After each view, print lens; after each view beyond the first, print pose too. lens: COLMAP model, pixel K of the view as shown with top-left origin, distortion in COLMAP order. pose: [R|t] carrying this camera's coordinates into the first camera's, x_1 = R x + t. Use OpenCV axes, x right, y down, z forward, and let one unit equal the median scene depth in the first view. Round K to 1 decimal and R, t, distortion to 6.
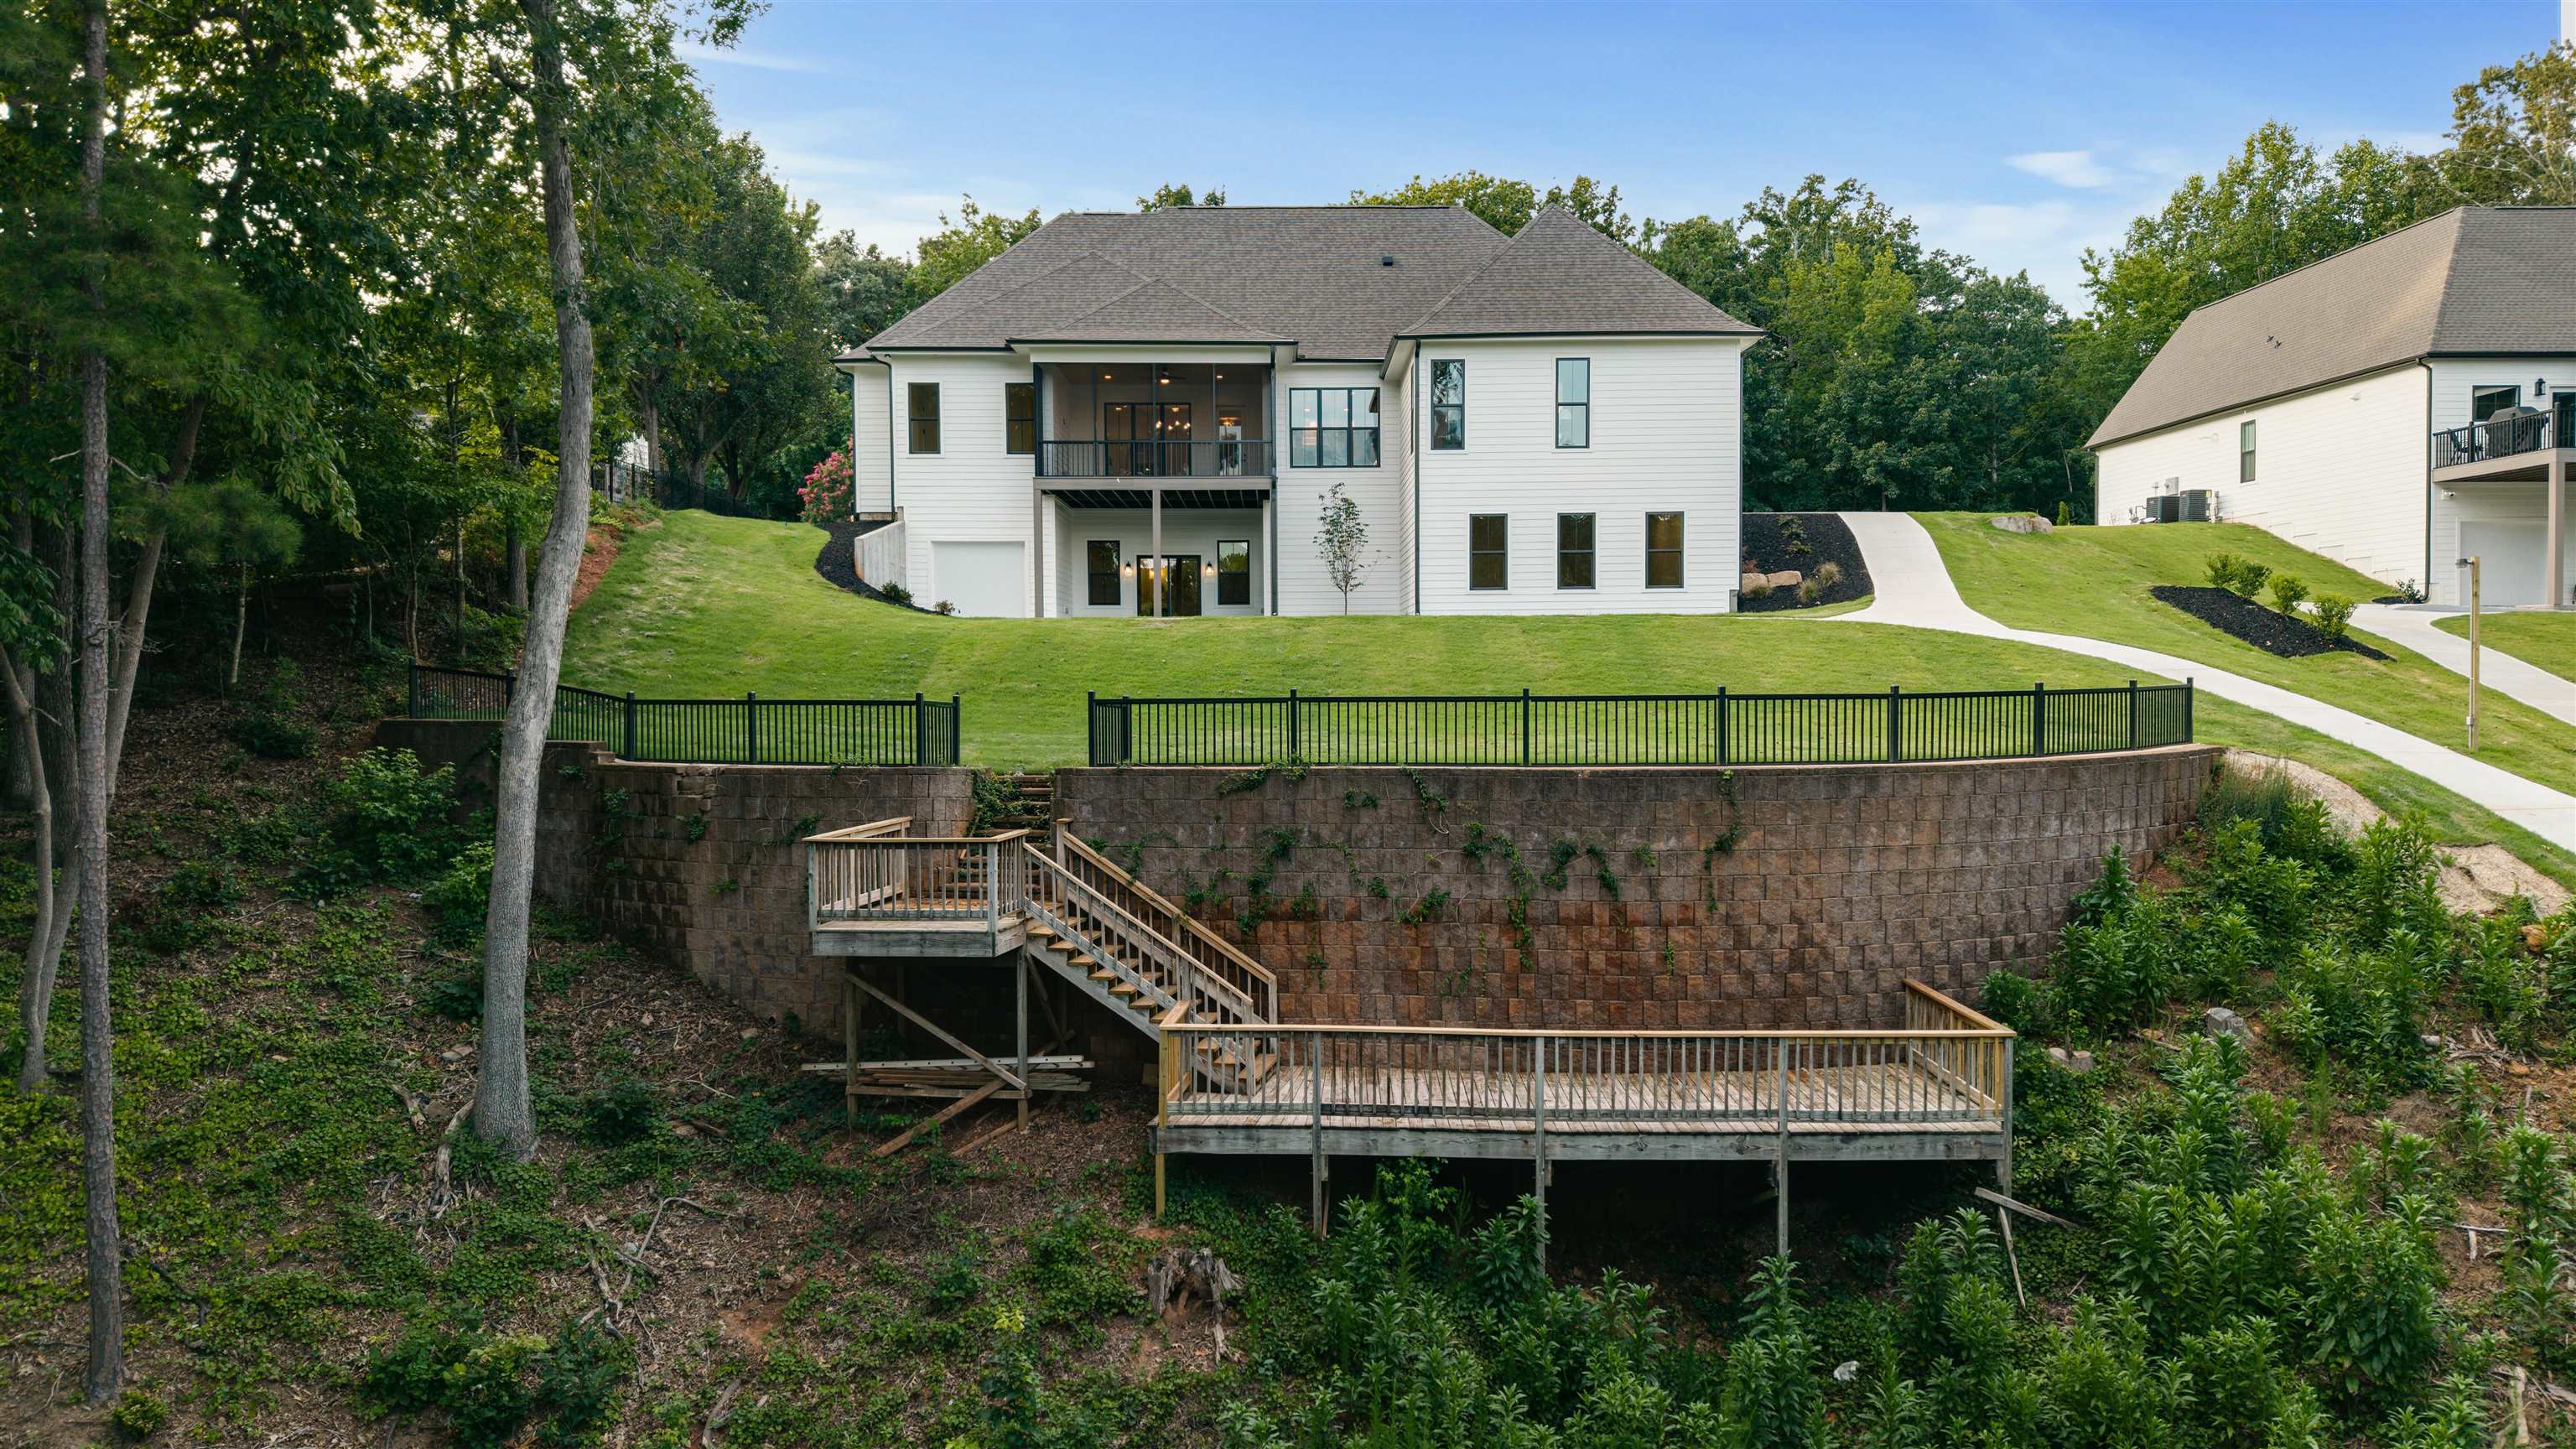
lens RADIAL K [[1749.2, 0, 1252.4], [0, 1749.2, 719.4], [0, 0, 1]] dist [0.054145, -0.000823]
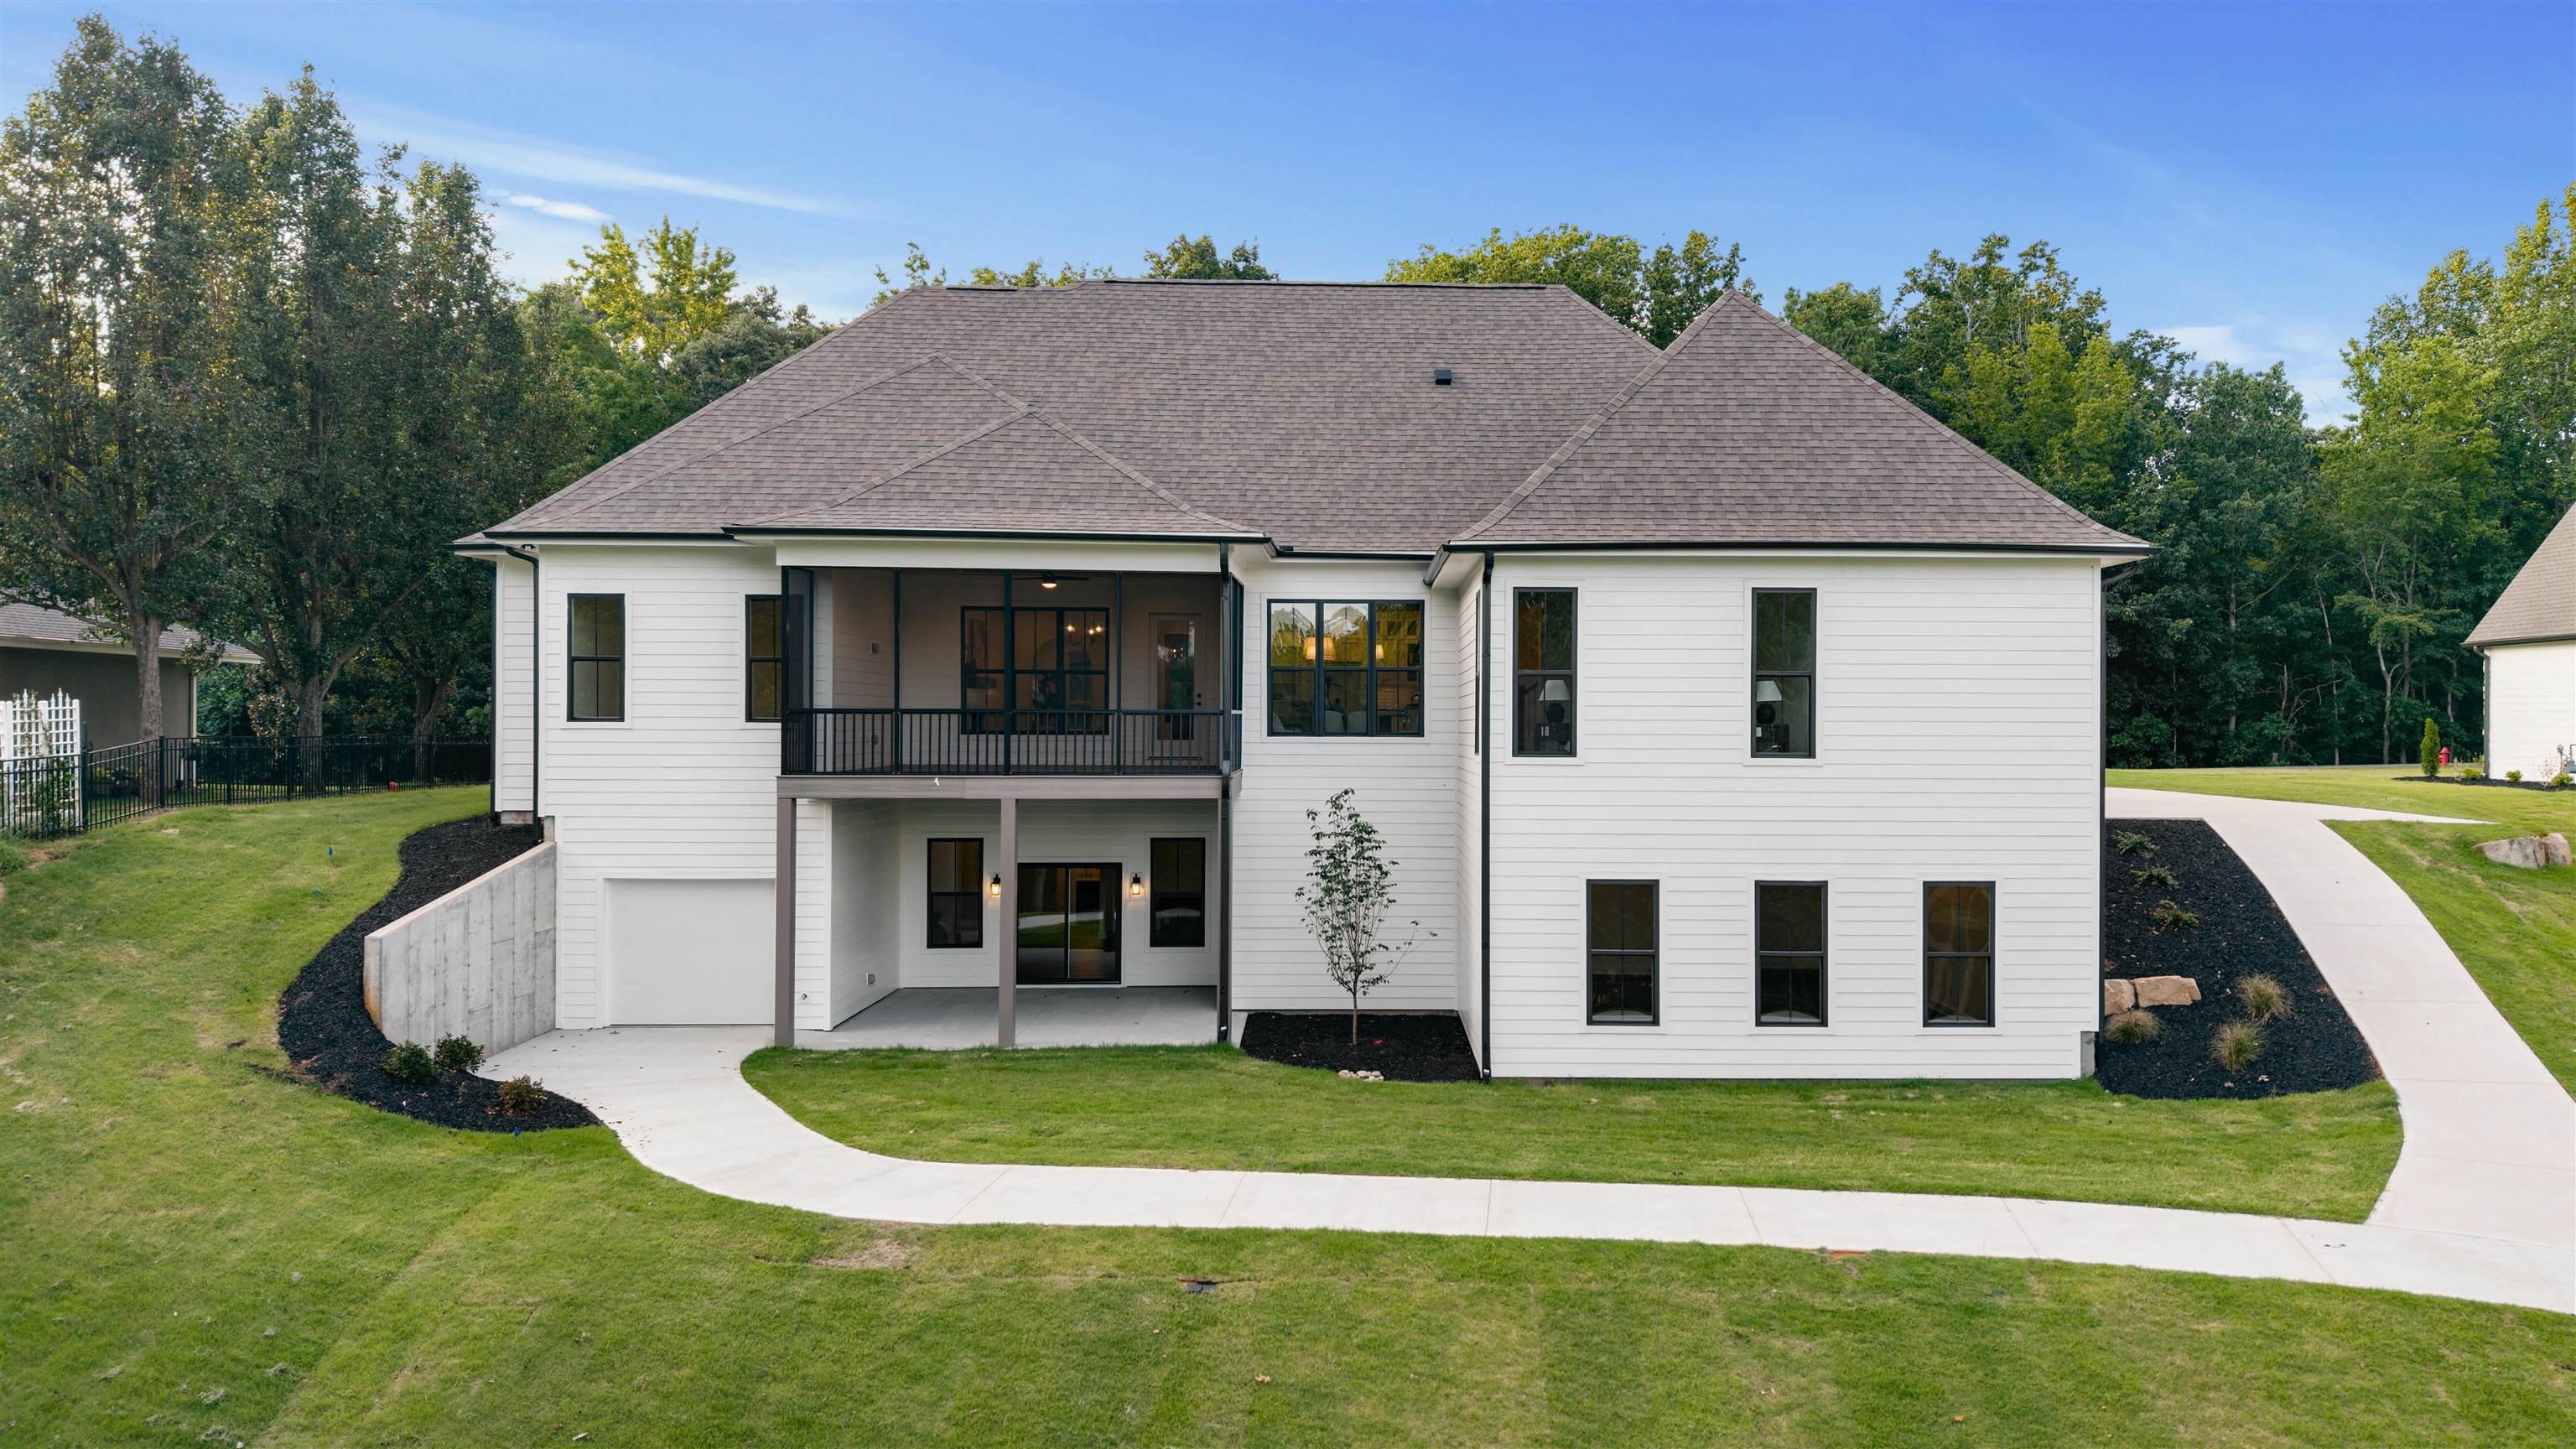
lens RADIAL K [[1809.5, 0, 1363.8], [0, 1809.5, 725.3], [0, 0, 1]] dist [0.097383, -0.176095]
pose [[0.999745, 0.008819, 0.020779, 0.040985], [-0.008171, 0.999483, -0.031087, -0.131309], [-0.021043, 0.030910, 0.999301, 0.412319]]
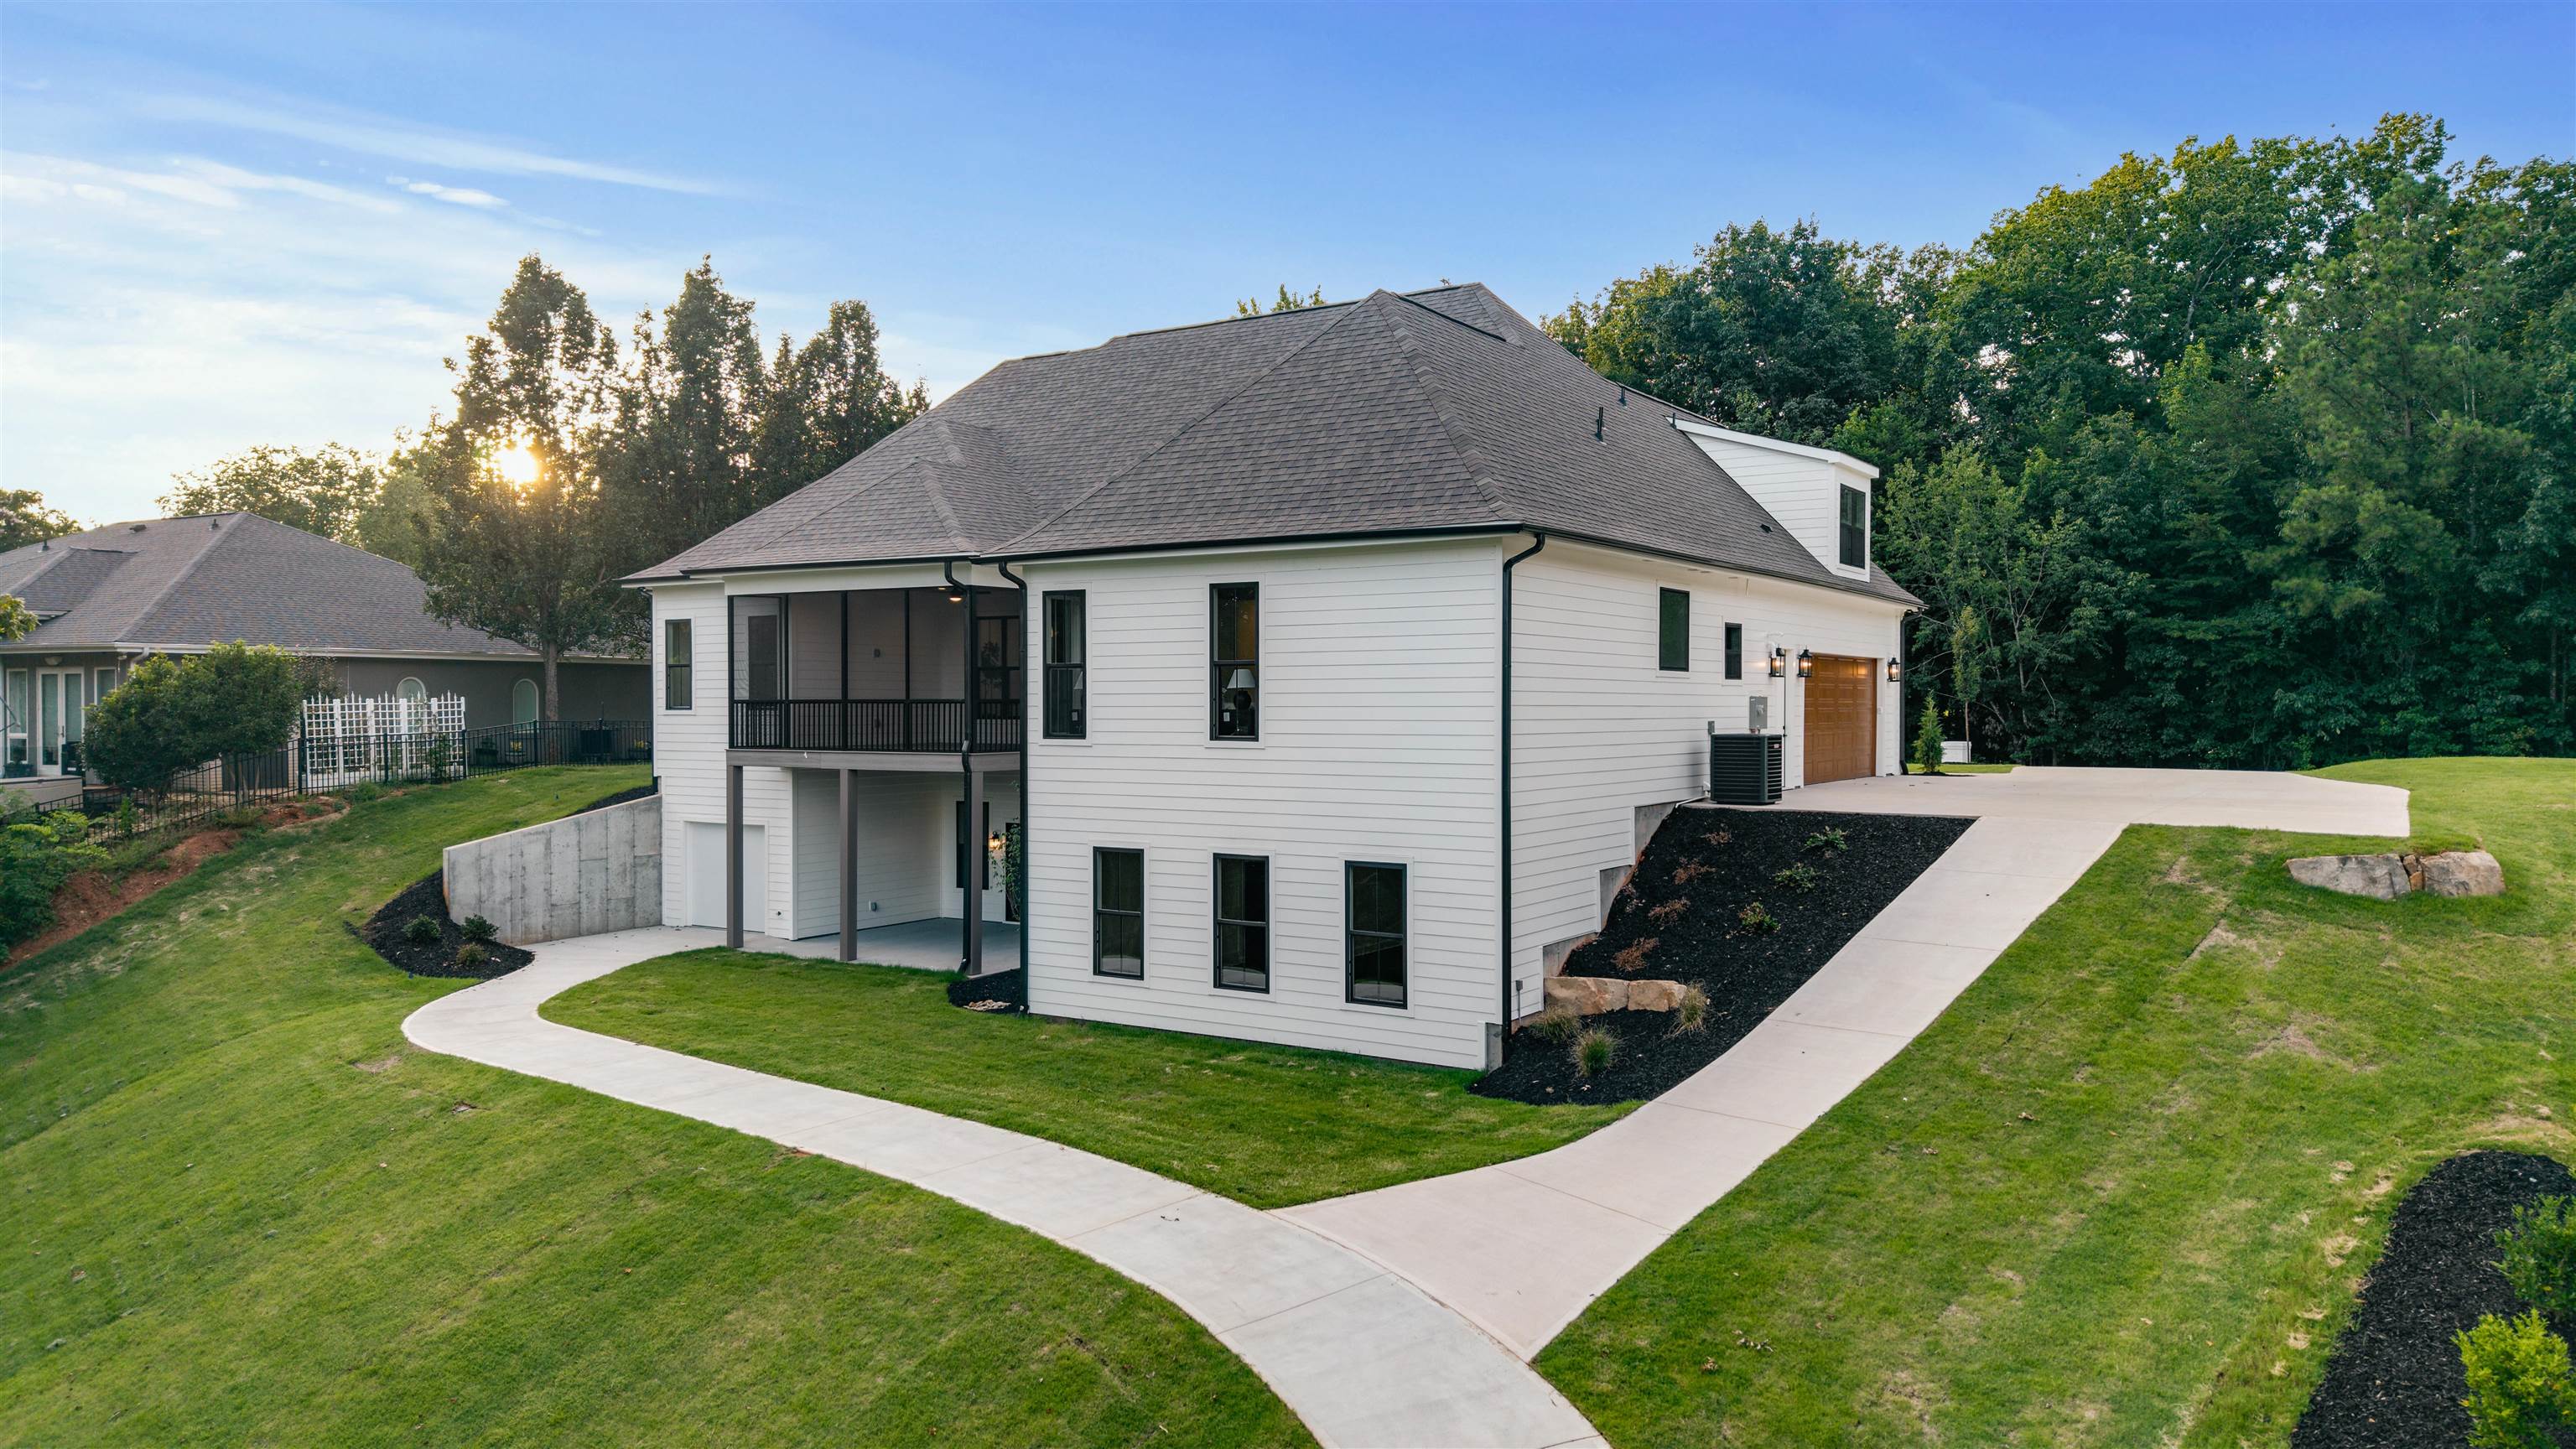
lens RADIAL K [[1749.2, 0, 1252.4], [0, 1749.2, 719.4], [0, 0, 1]] dist [0.054145, -0.000823]
pose [[0.830316, 0.008662, -0.557226, 0.452256], [-0.021790, 0.999619, -0.016930, -0.136350], [0.556867, 0.026199, 0.830189, 0.482337]]
